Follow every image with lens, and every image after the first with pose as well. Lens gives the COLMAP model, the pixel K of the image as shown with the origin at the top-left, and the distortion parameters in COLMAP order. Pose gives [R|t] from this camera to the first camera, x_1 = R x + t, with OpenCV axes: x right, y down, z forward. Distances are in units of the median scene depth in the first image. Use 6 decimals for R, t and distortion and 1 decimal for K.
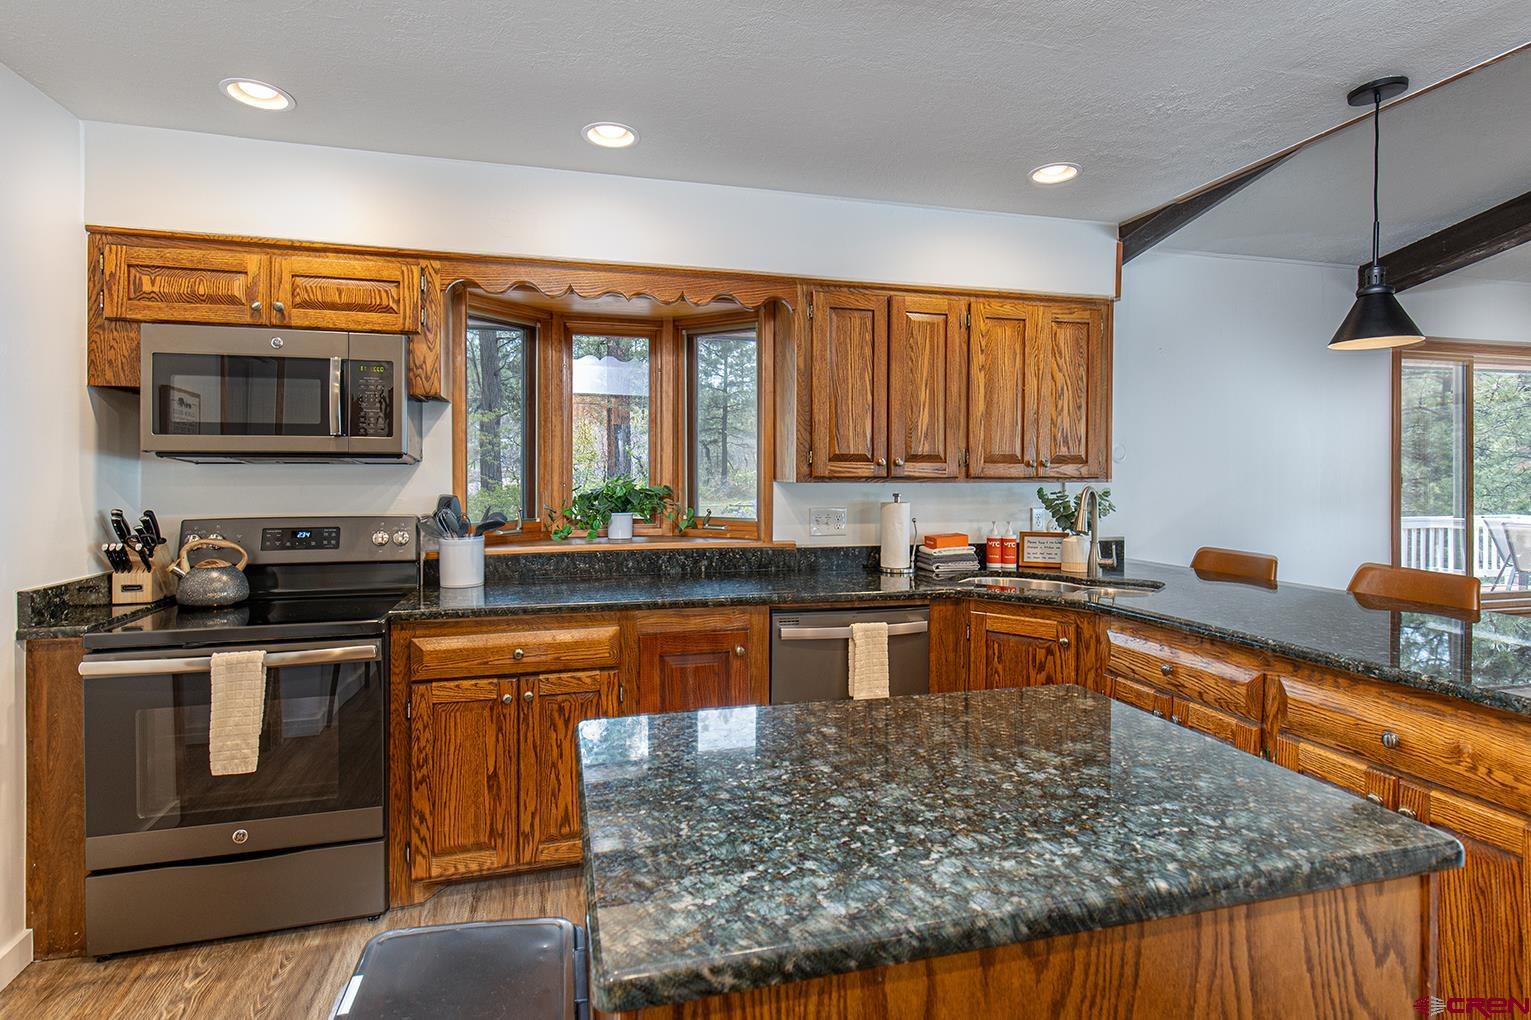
lens RADIAL K [[760.1, 0, 761.6], [0, 760.1, 485.9], [0, 0, 1]] dist [0.008050, 0.002688]
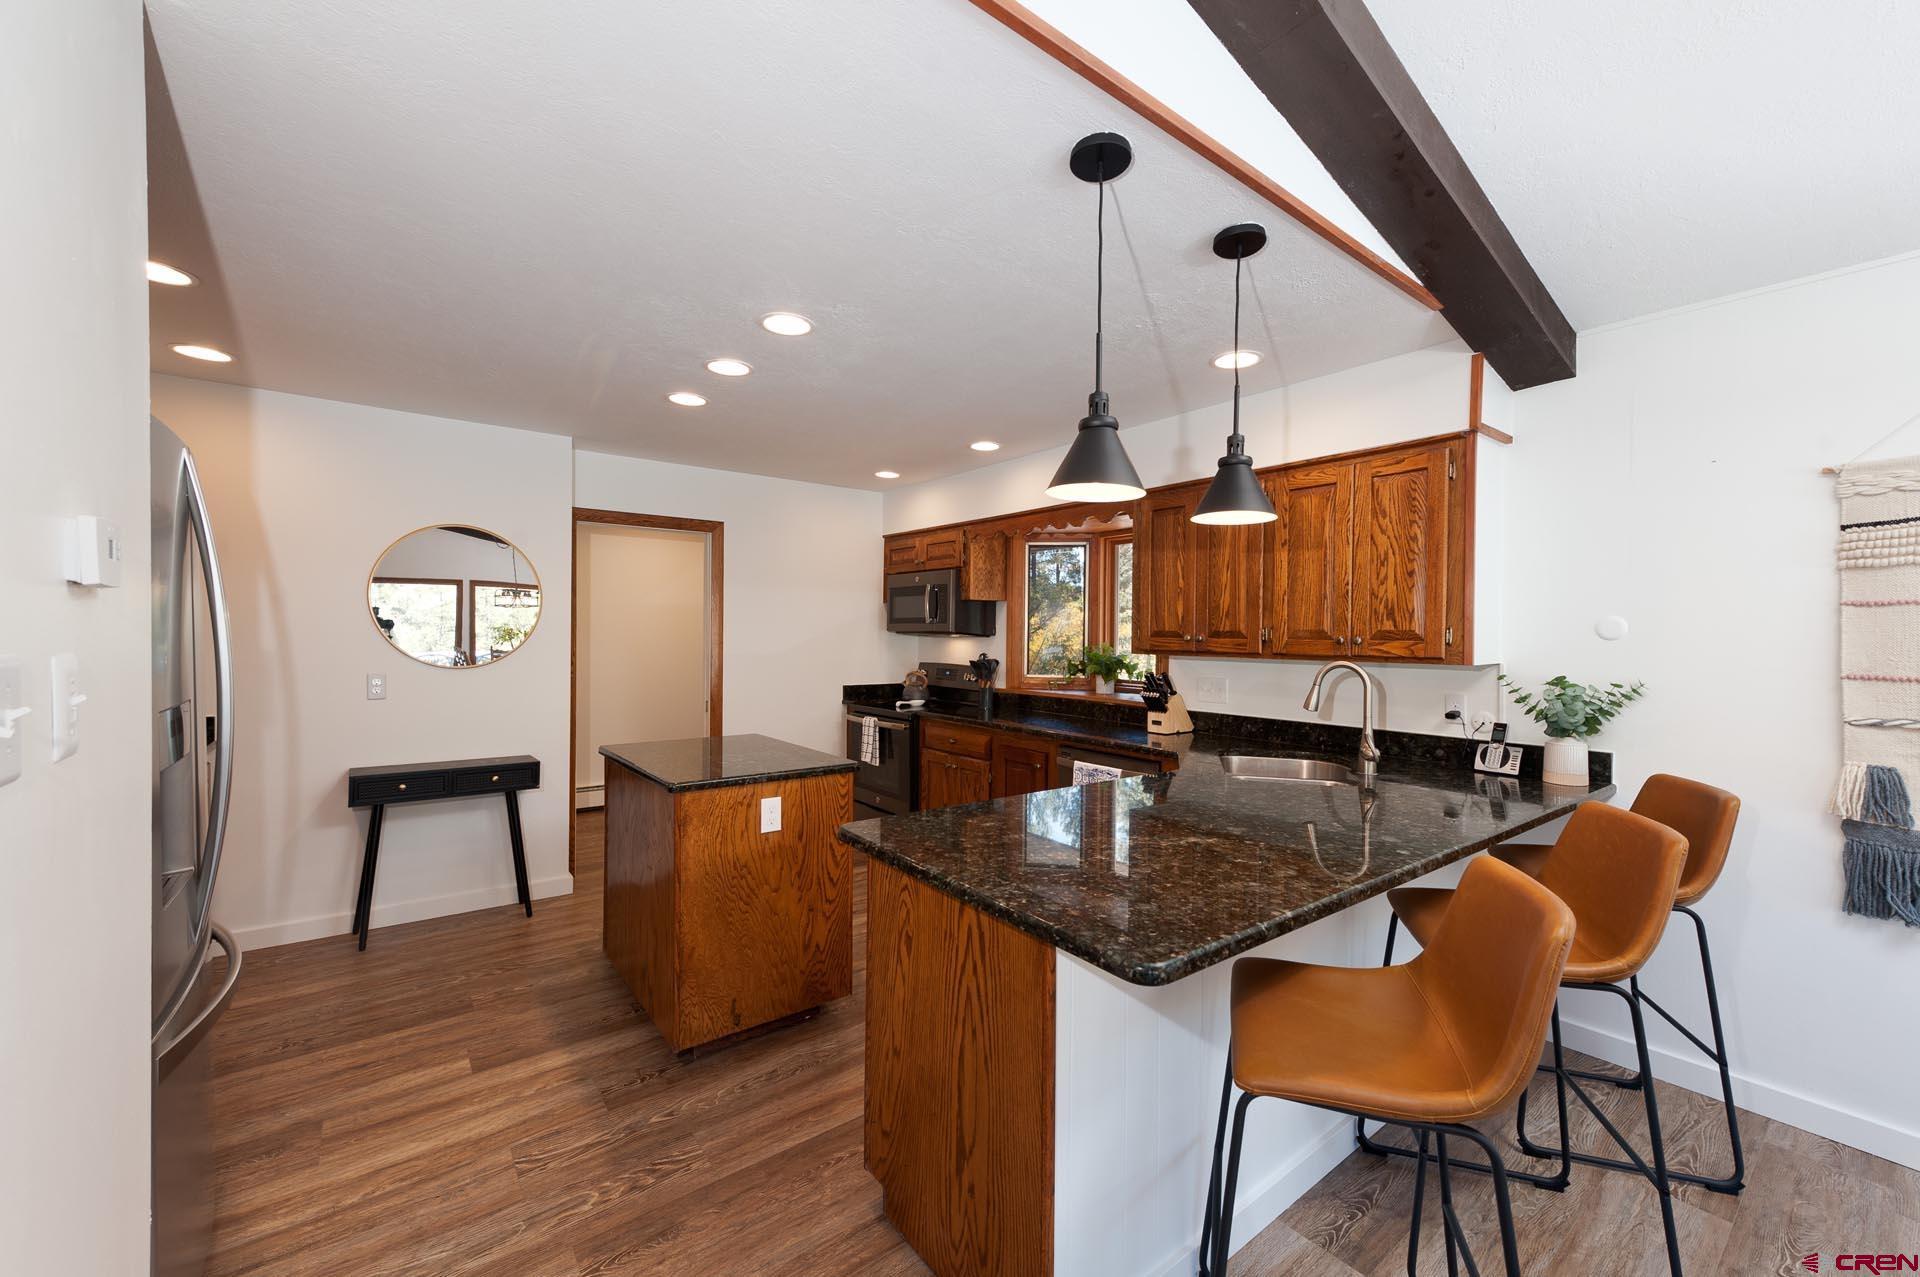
lens RADIAL K [[754.1, 0, 964.5], [0, 754.1, 645.0], [0, 0, 1]] dist [0.012387, -0.001830]
pose [[0.395646, 0.020044, -0.918184, 1.320530], [-0.021349, 0.999692, 0.012624, -0.034759], [0.918155, 0.014607, 0.395952, 0.305464]]
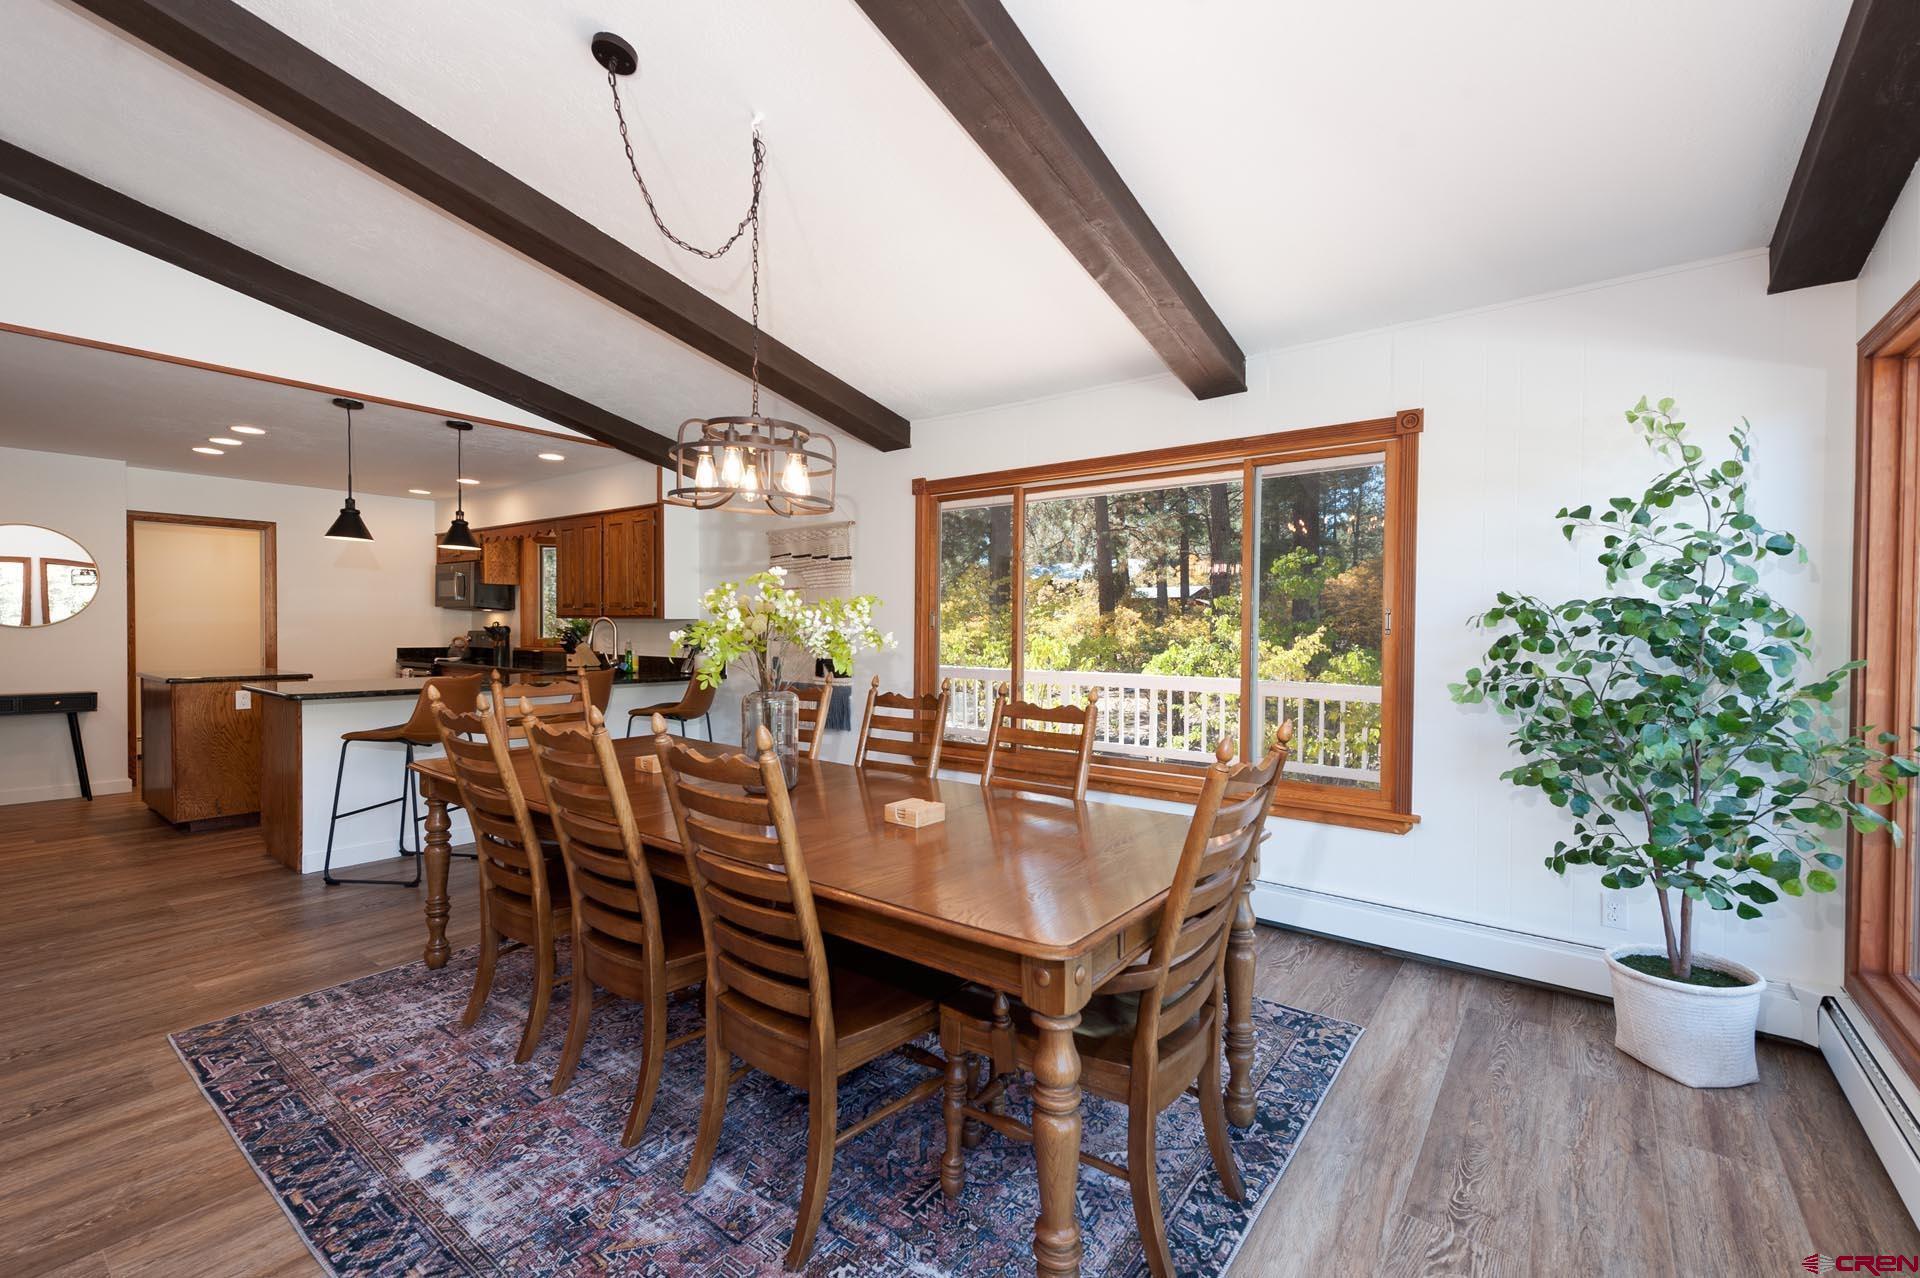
lens RADIAL K [[827.7, 0, 948.8], [0, 827.7, 639.0], [0, 0, 1]] dist [0.025543, -0.001061]
pose [[0.599529, 0.018859, -0.800131, 2.976081], [-0.022049, 0.999732, 0.007042, 0.014314], [0.800049, 0.013421, 0.599784, 0.617585]]
